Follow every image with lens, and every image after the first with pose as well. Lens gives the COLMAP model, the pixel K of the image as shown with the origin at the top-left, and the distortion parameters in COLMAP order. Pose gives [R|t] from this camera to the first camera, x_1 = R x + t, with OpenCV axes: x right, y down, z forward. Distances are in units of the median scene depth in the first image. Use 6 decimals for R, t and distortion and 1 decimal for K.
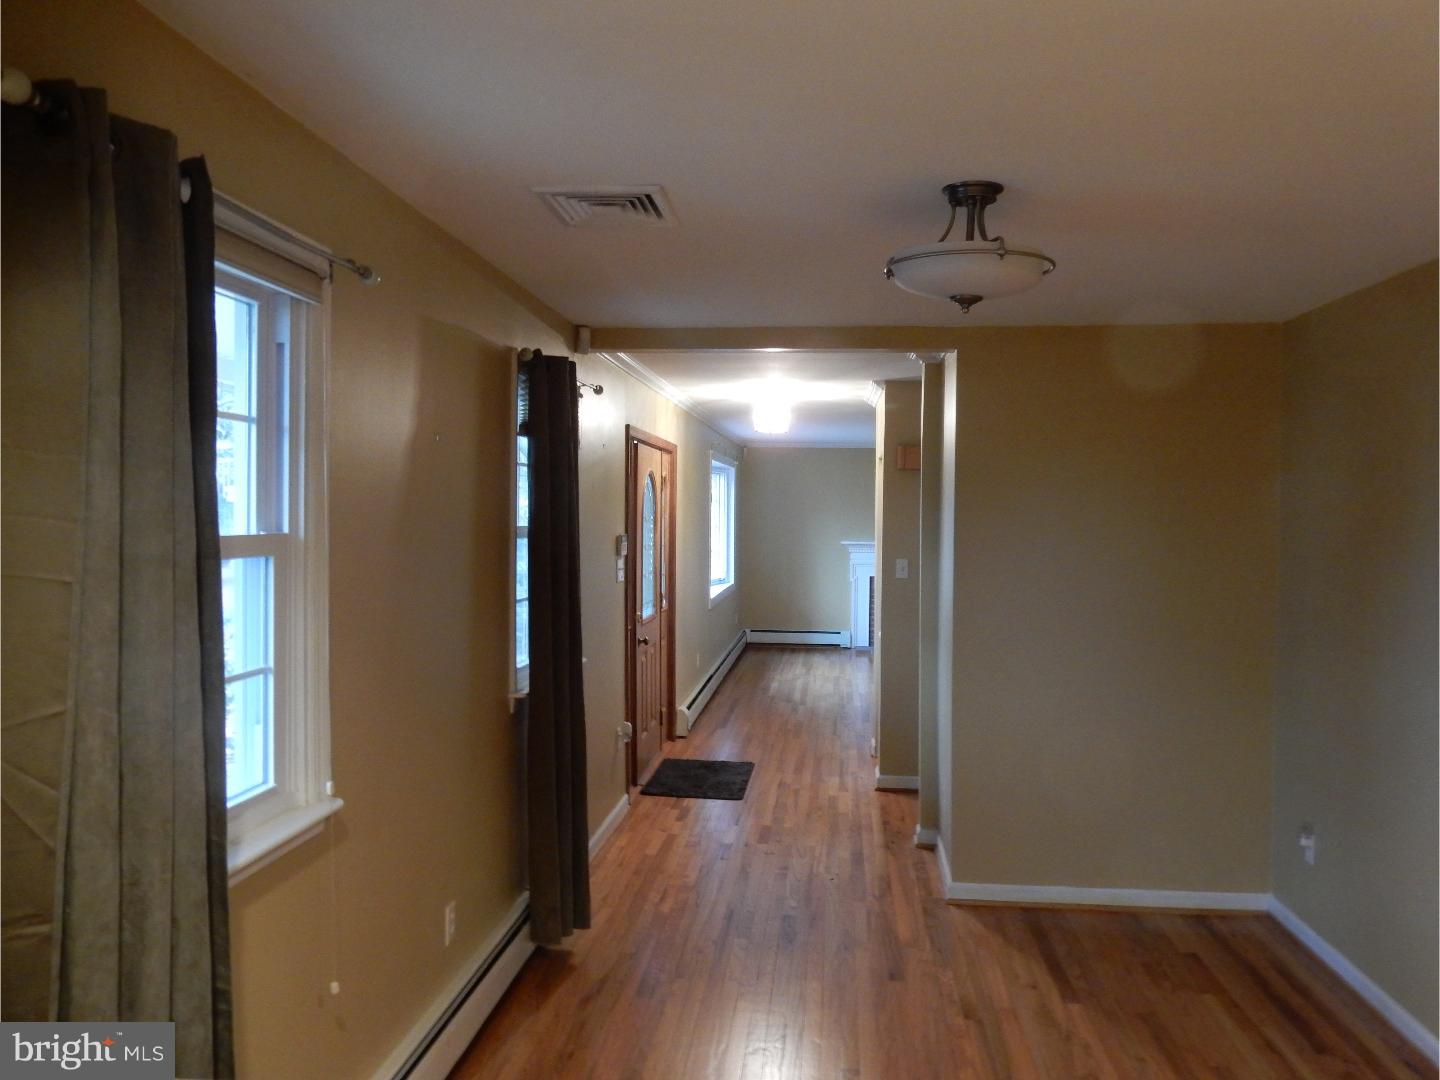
lens RADIAL K [[1057.0, 0, 719.8], [0, 1057.0, 535.2], [0, 0, 1]] dist [0.002197, 0.005465]
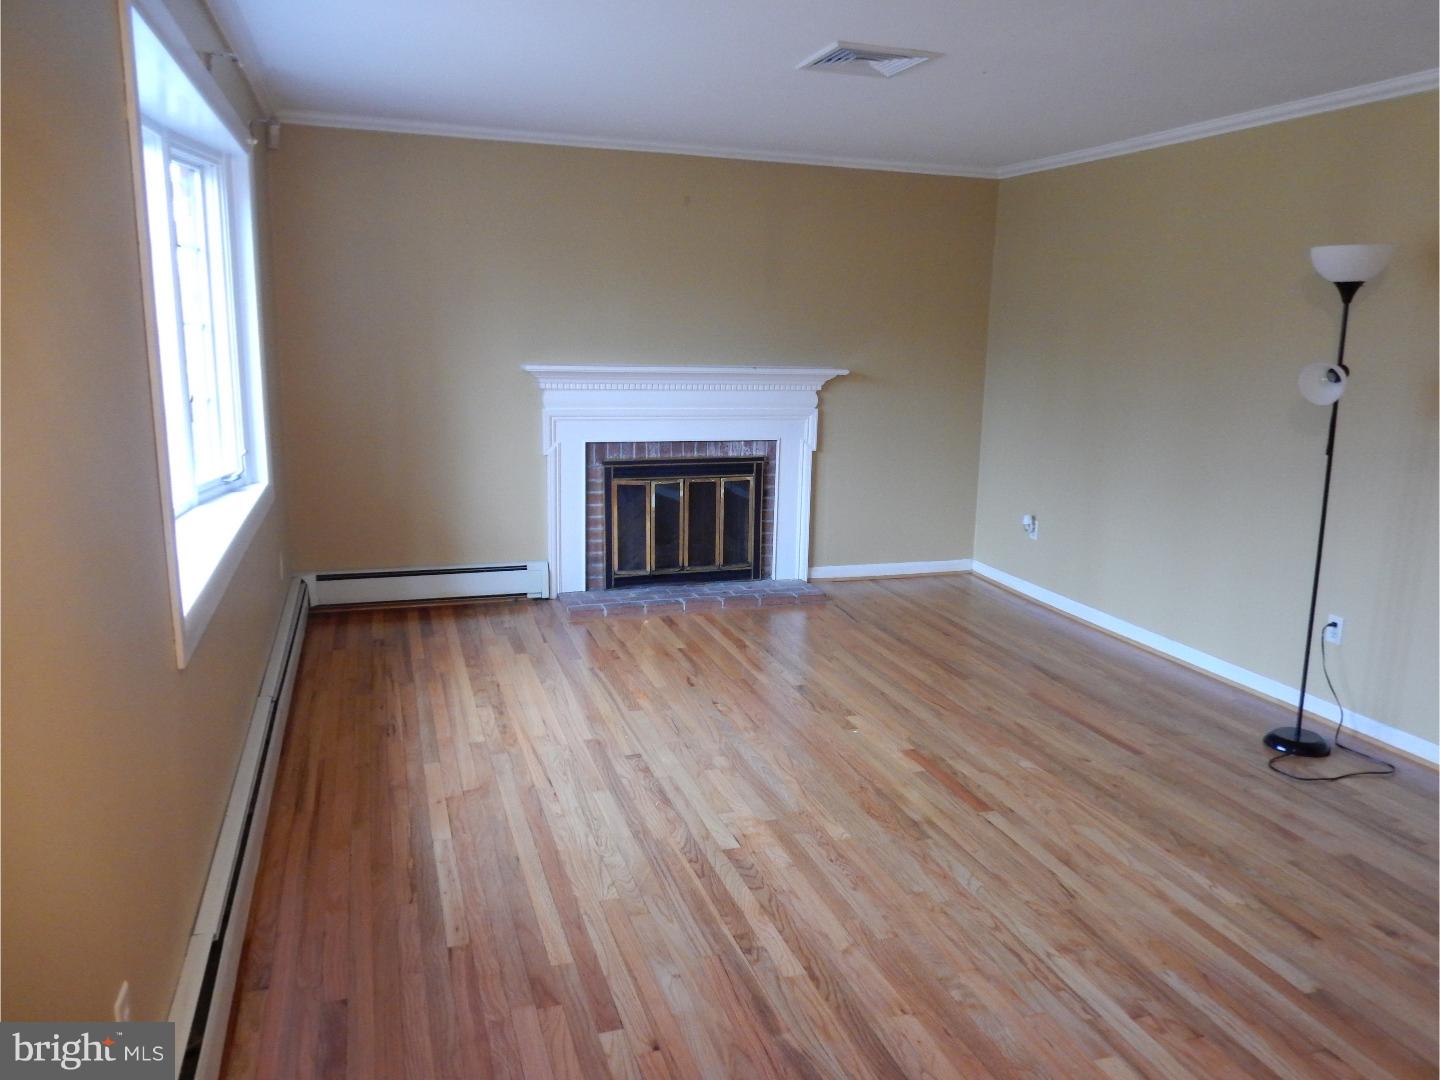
lens RADIAL K [[1057.0, 0, 716.4], [0, 1057.0, 544.4], [0, 0, 1]] dist [0.002197, 0.005465]
pose [[0.911423, -0.069806, 0.405507, 0.004040], [-0.005851, 0.983206, 0.182406, -0.001472], [-0.411429, -0.168622, 0.895708, 0.560670]]
